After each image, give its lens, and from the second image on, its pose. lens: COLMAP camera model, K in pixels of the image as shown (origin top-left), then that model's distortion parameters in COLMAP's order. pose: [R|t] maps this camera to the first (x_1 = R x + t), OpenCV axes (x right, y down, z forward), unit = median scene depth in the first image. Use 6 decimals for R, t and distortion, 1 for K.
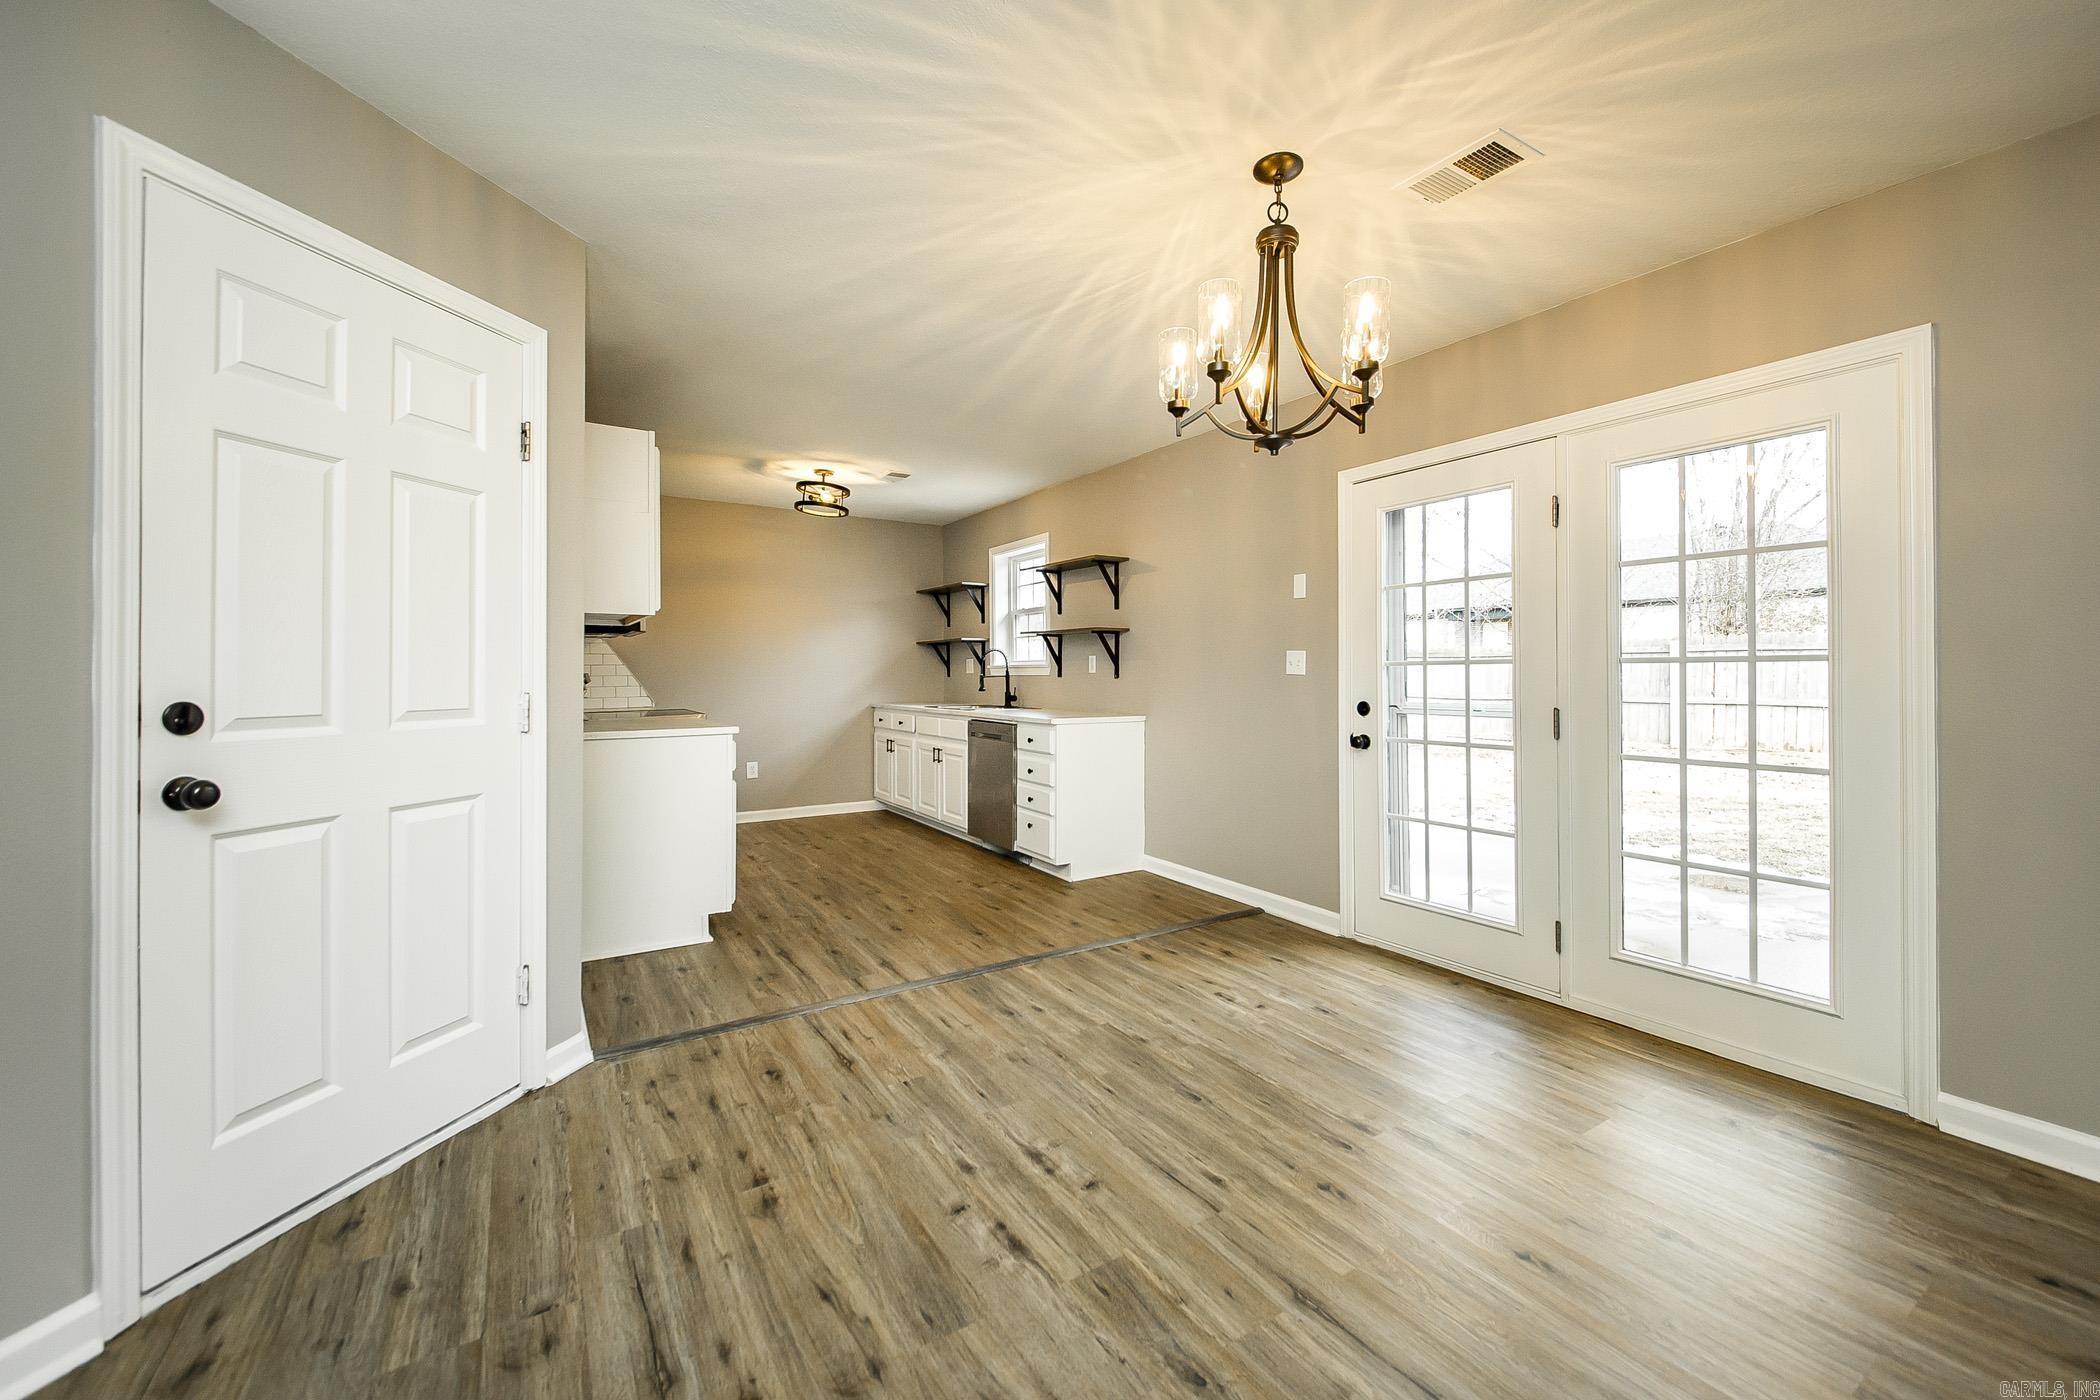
lens RADIAL K [[835.4, 0, 1091.7], [0, 835.4, 667.1], [0, 0, 1]] dist [0.013900, -0.000420]
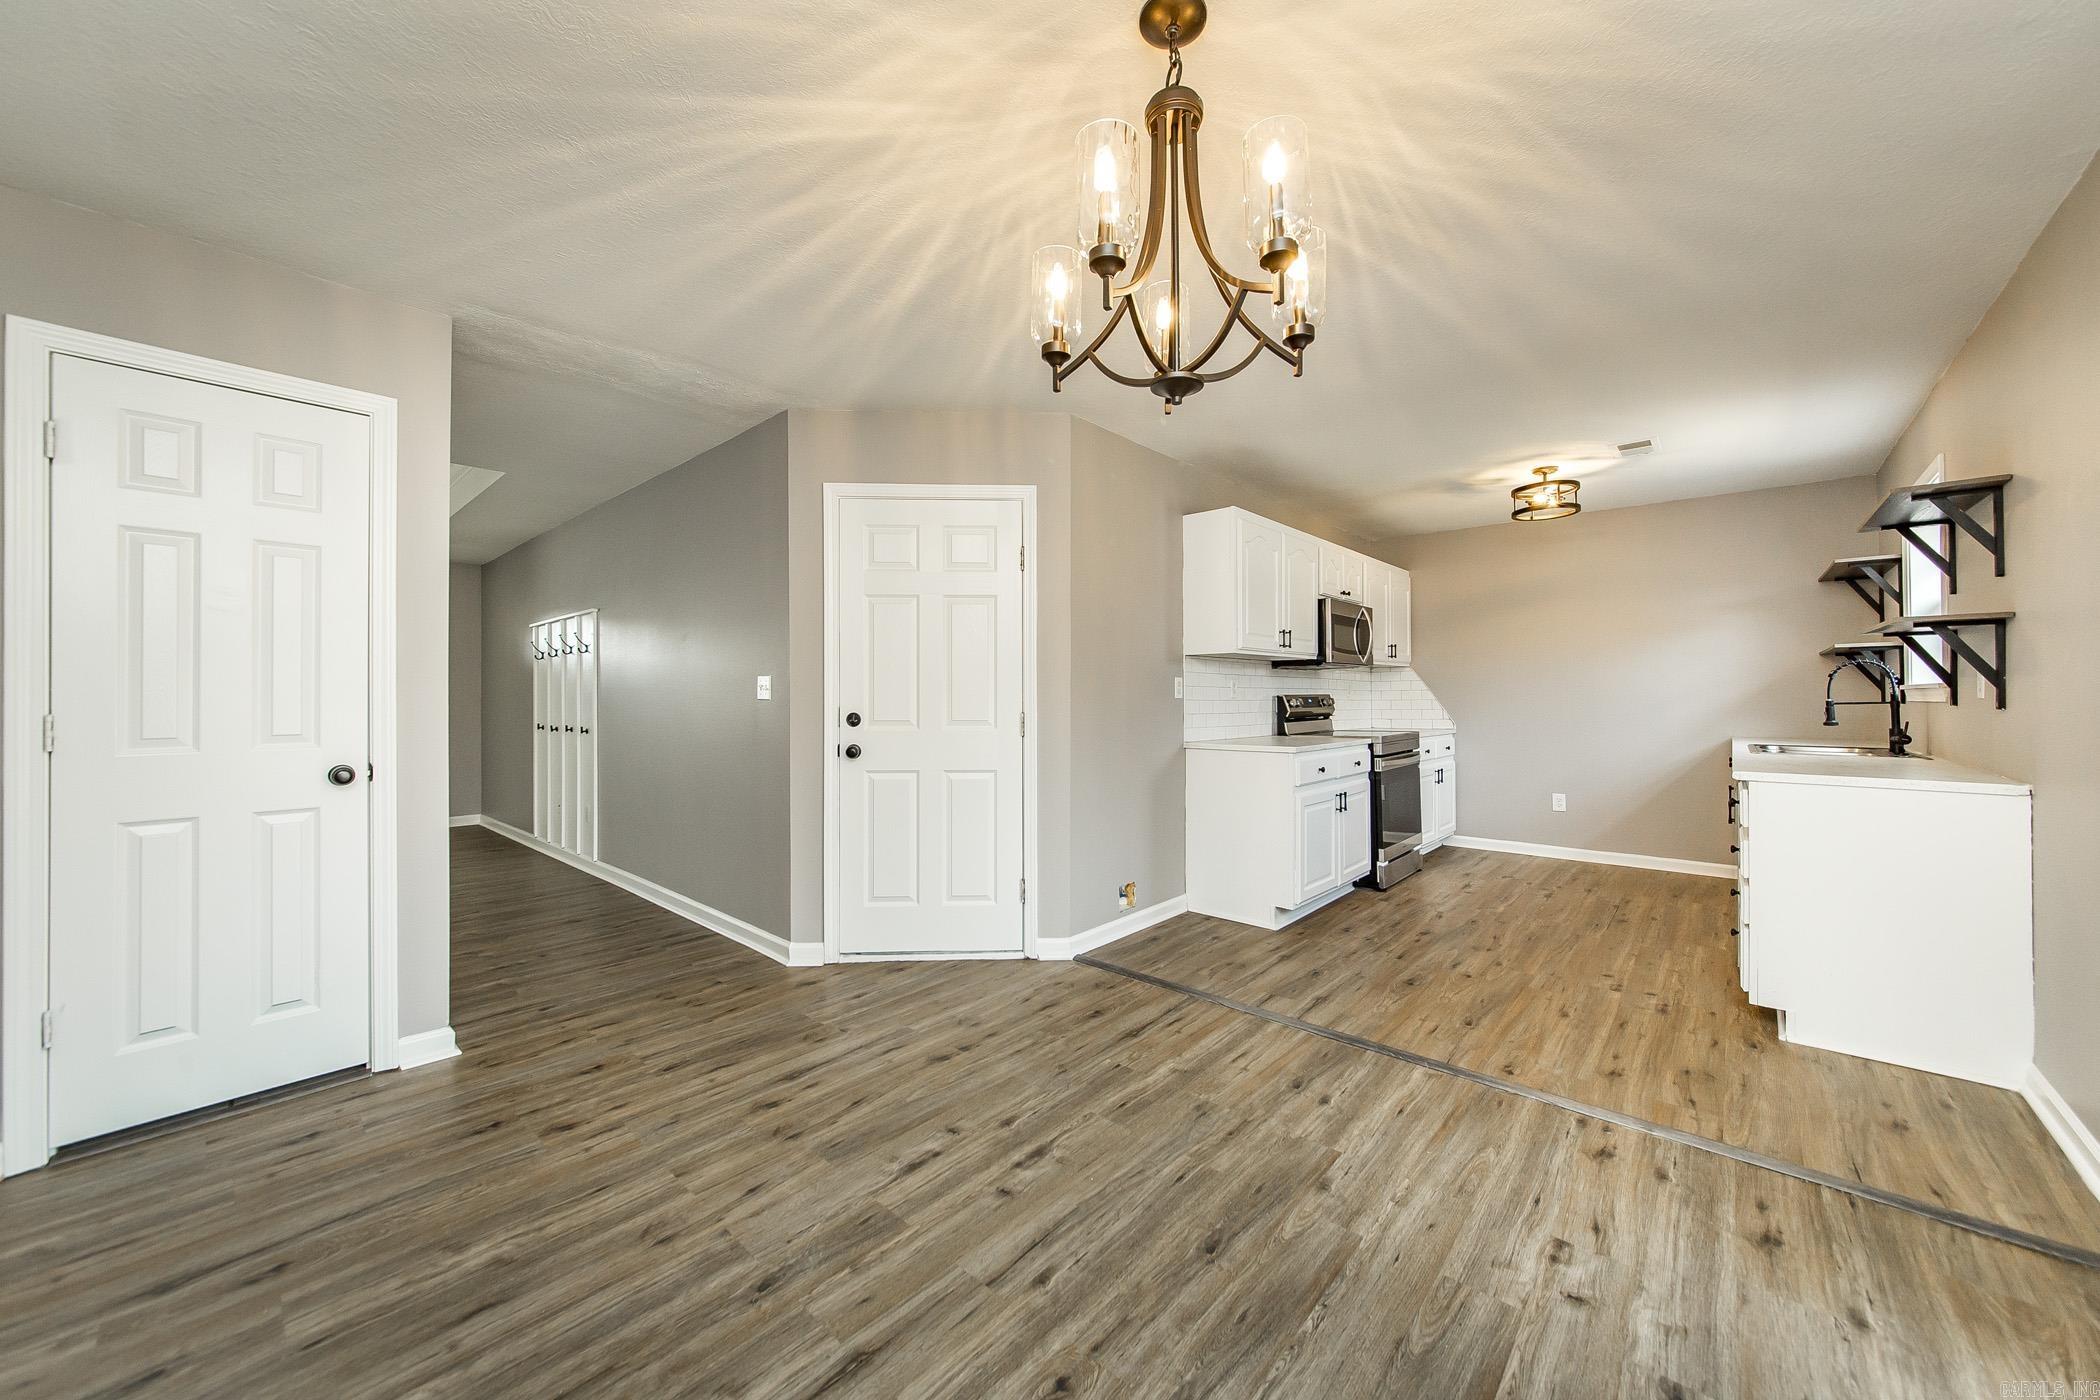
lens RADIAL K [[773.3, 0, 1046.6], [0, 773.3, 688.0], [0, 0, 1]] dist [-0.003402, -0.000239]
pose [[0.241633, -0.008813, -0.970328, 0.653526], [0.008235, 0.999941, -0.007031, -0.003961], [0.970333, -0.006292, 0.241692, 0.563130]]
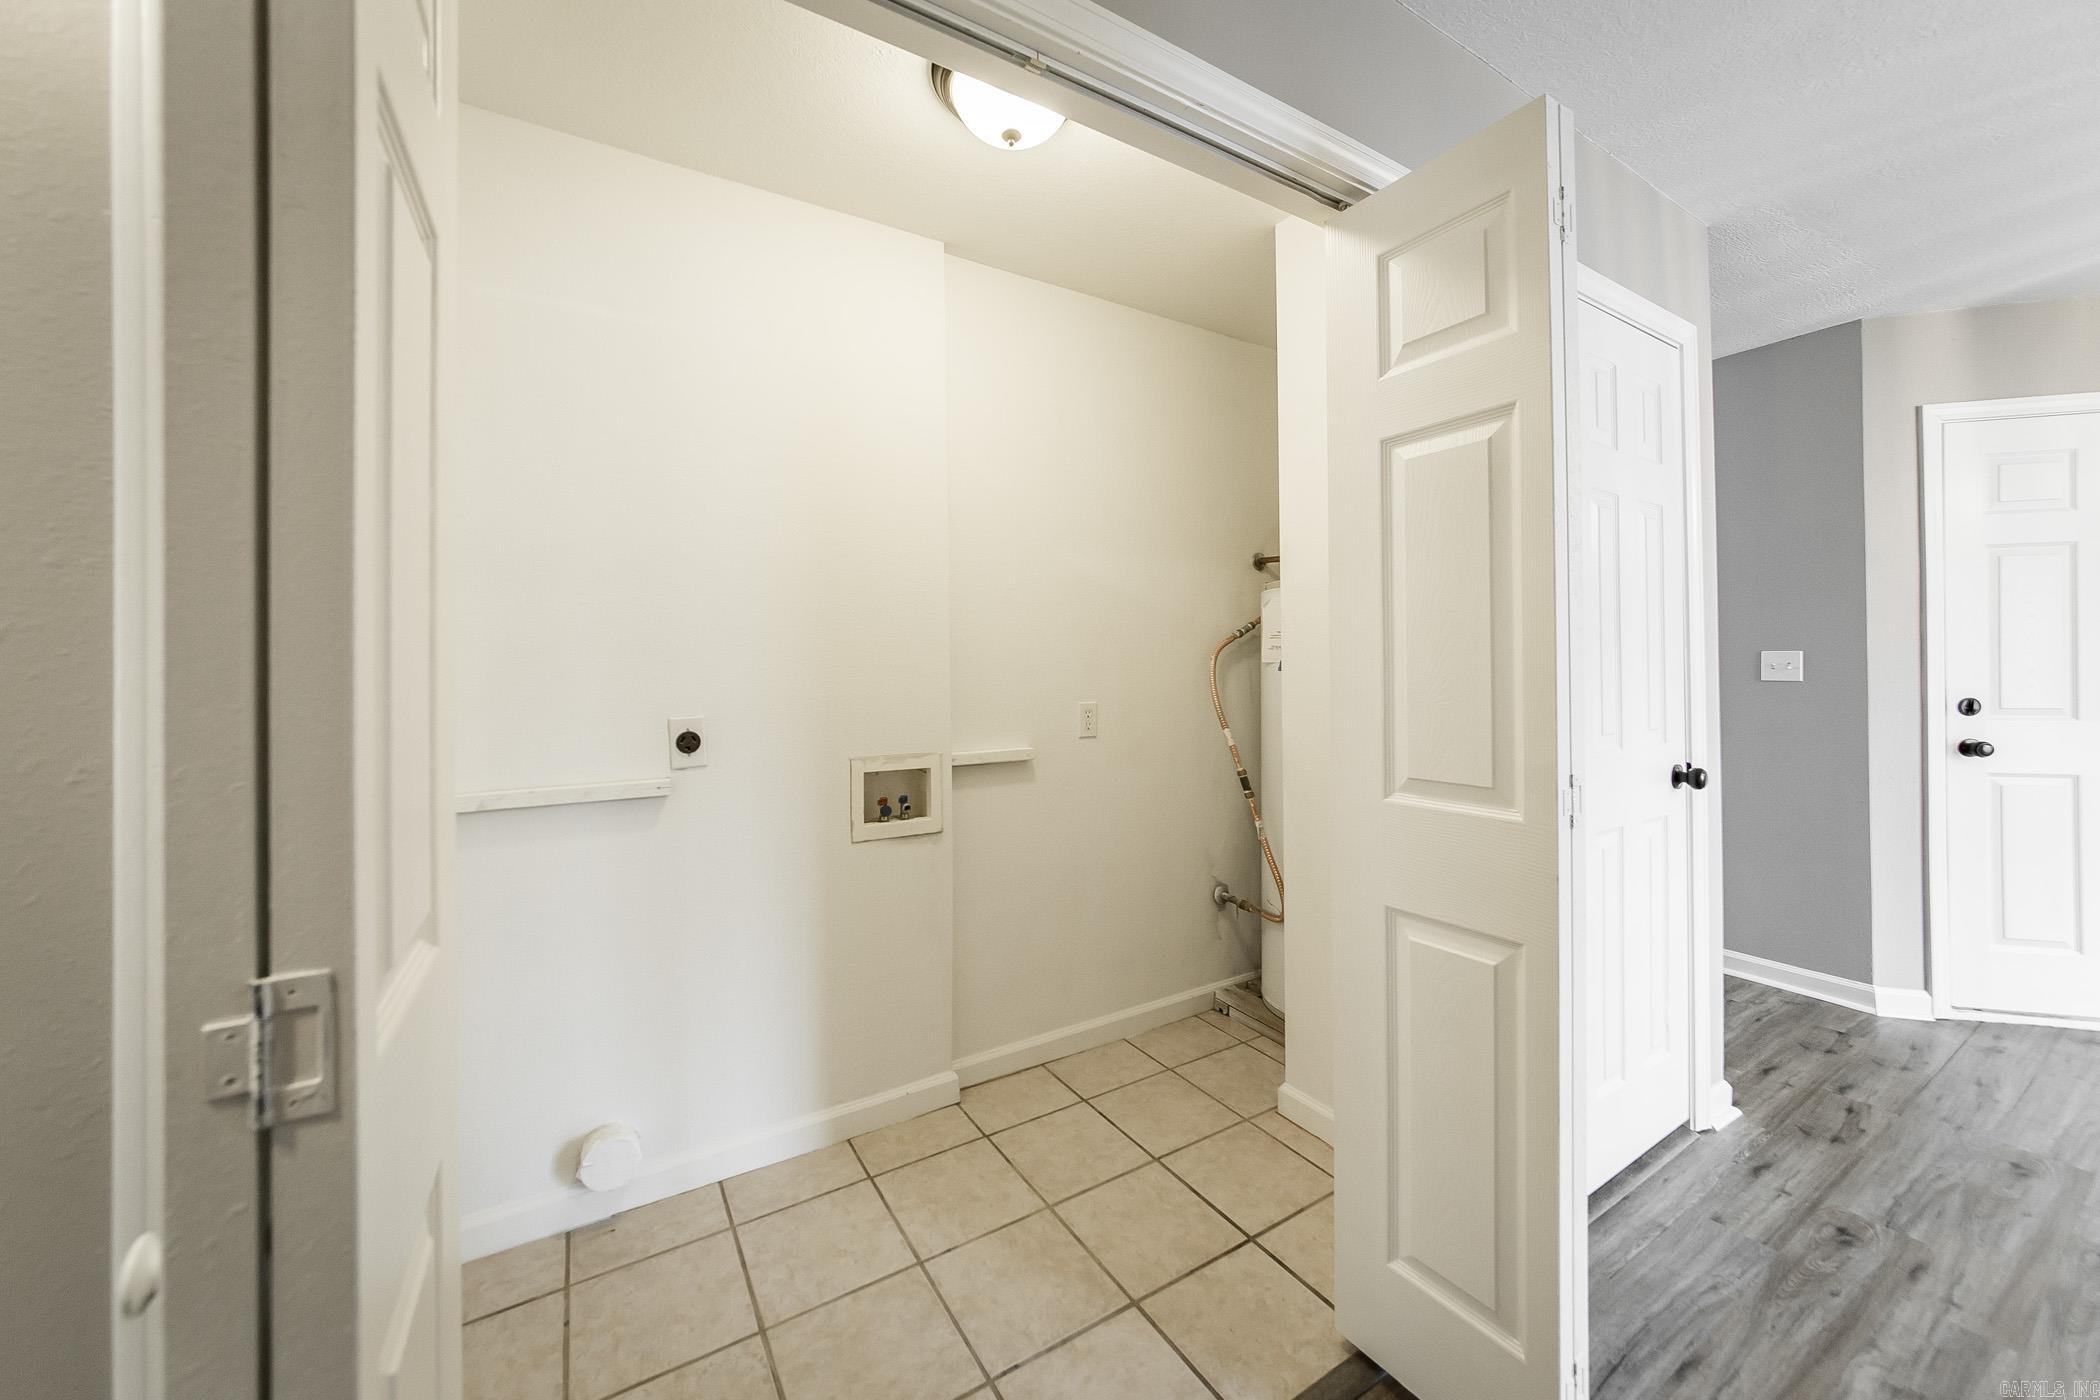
lens RADIAL K [[745.4, 0, 1016.1], [0, 745.4, 684.0], [0, 0, 1]] dist [0.000608, 0.000119]
pose [[-0.059079, 0.003486, -0.998247, 0.375430], [0.024864, 0.999689, 0.002020, -0.025408], [0.997944, -0.024701, -0.059147, -0.545289]]
